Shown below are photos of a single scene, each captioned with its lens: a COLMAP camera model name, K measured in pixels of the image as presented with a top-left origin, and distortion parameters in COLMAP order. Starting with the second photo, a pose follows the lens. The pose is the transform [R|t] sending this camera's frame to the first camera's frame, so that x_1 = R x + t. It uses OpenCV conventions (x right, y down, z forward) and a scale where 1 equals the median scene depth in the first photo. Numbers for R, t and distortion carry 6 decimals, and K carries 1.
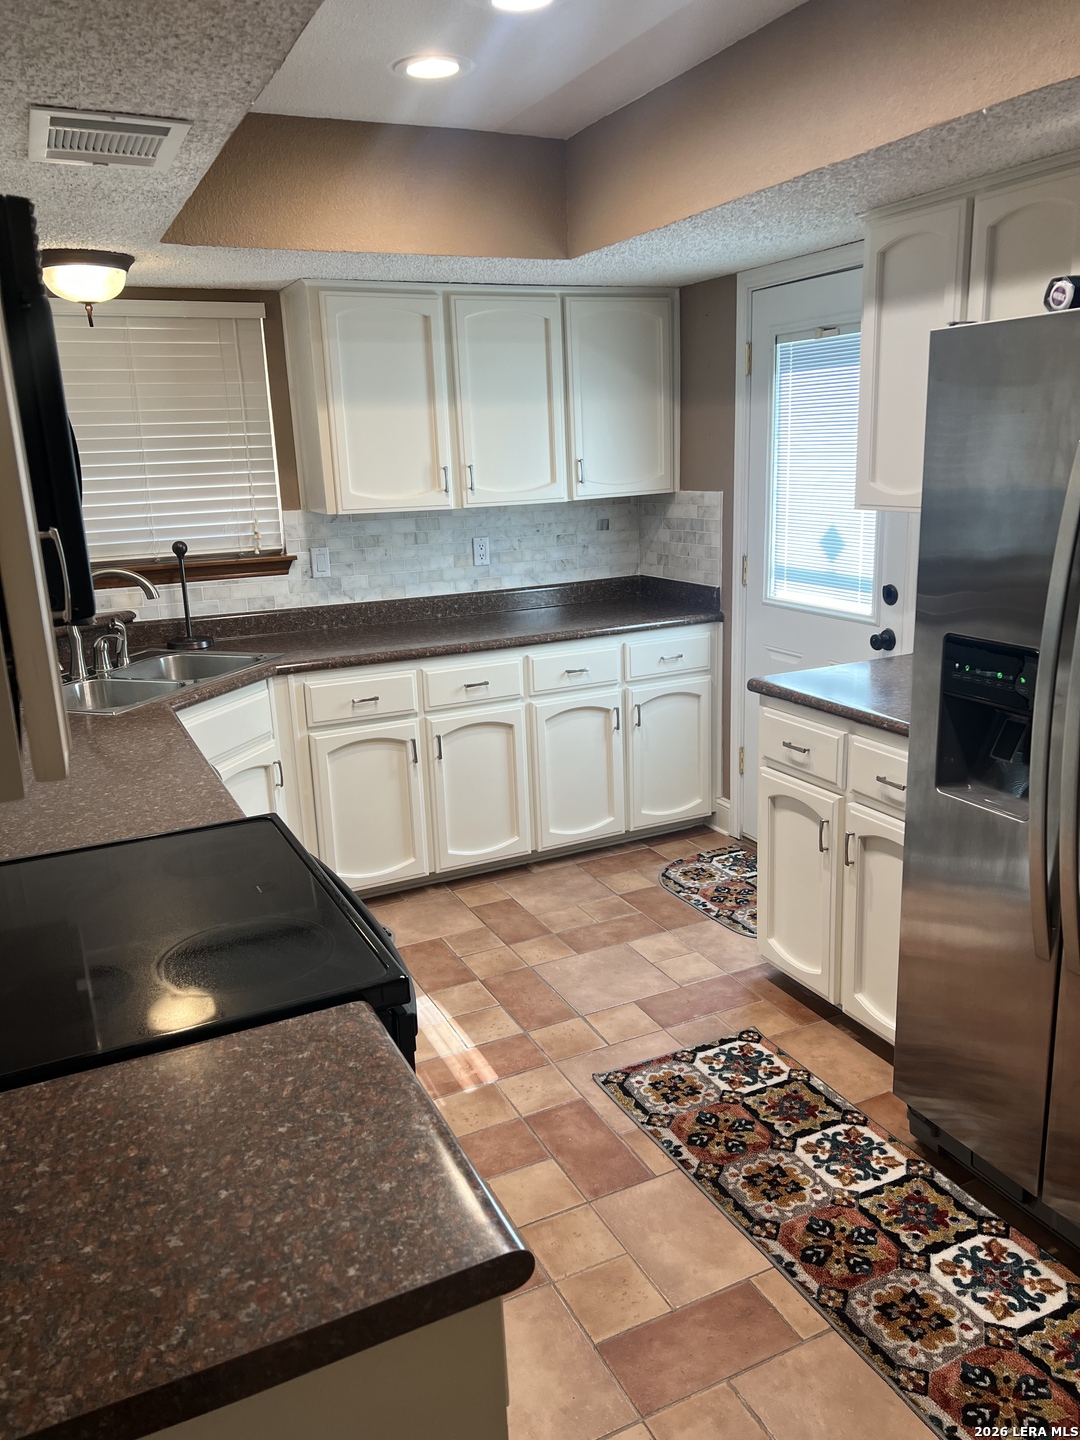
lens RADIAL K [[1077.6, 0, 549.4], [0, 1077.6, 739.2], [0, 0, 1]] dist [0.054714, -0.058765]
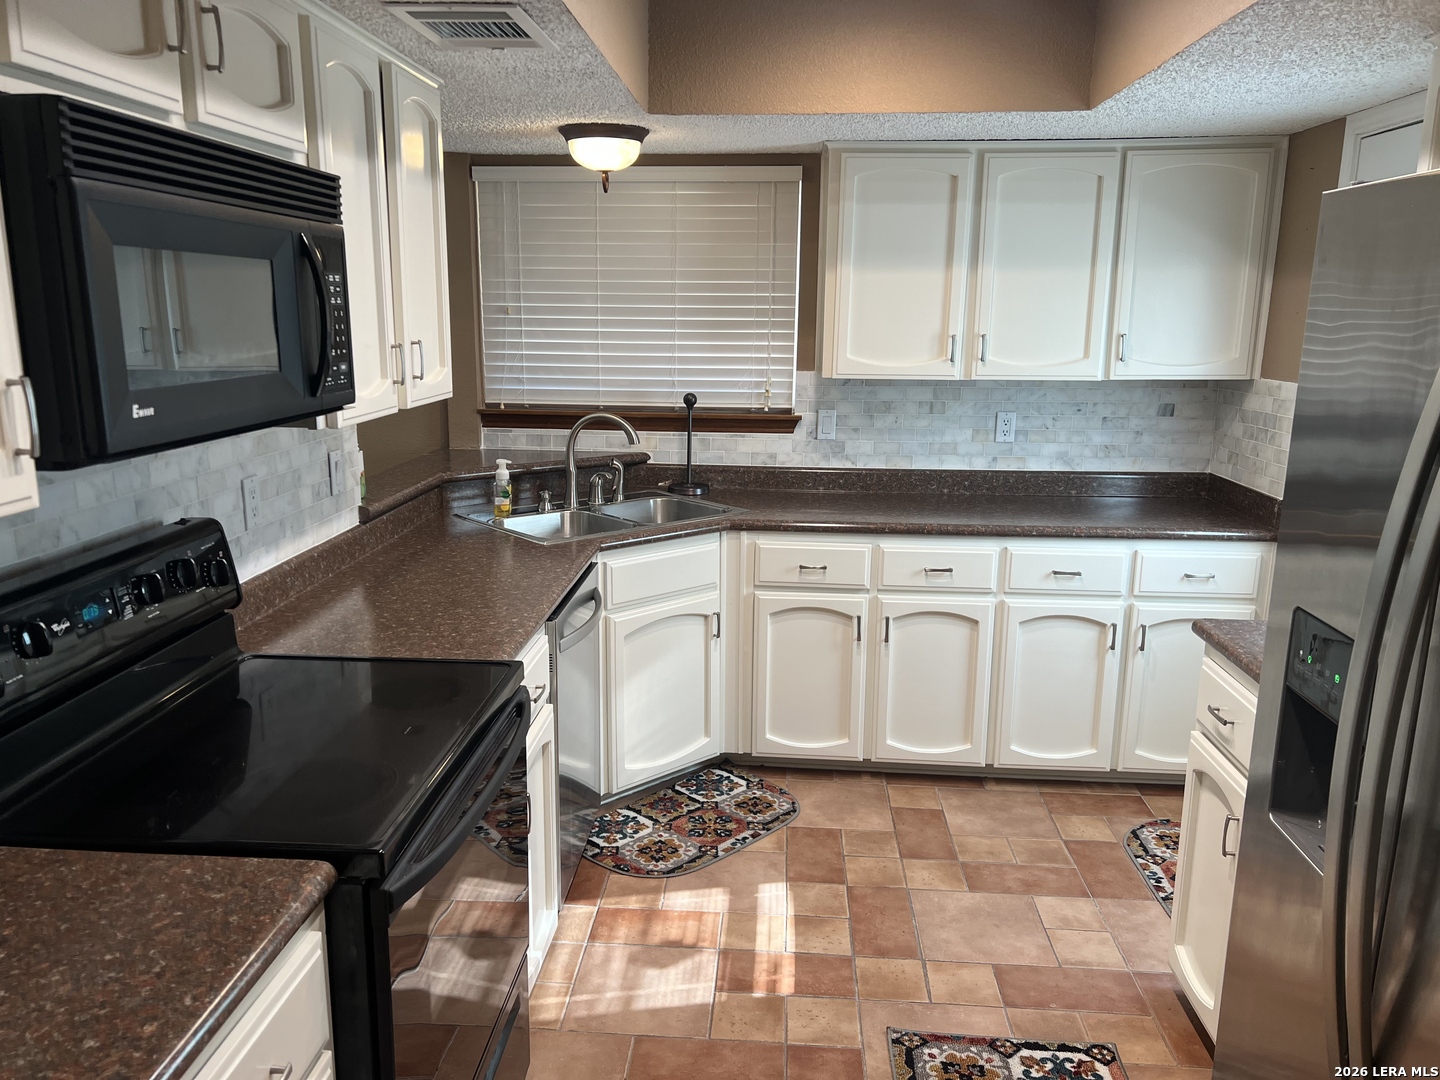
lens RADIAL K [[1084.8, 0, 698.7], [0, 1084.8, 559.8], [0, 0, 1]] dist [0.084022, -0.148588]
pose [[0.856758, 0.156066, -0.491537, 0.213275], [-0.170089, 0.985293, 0.016368, -0.040027], [0.486862, 0.069582, 0.870703, 0.089549]]
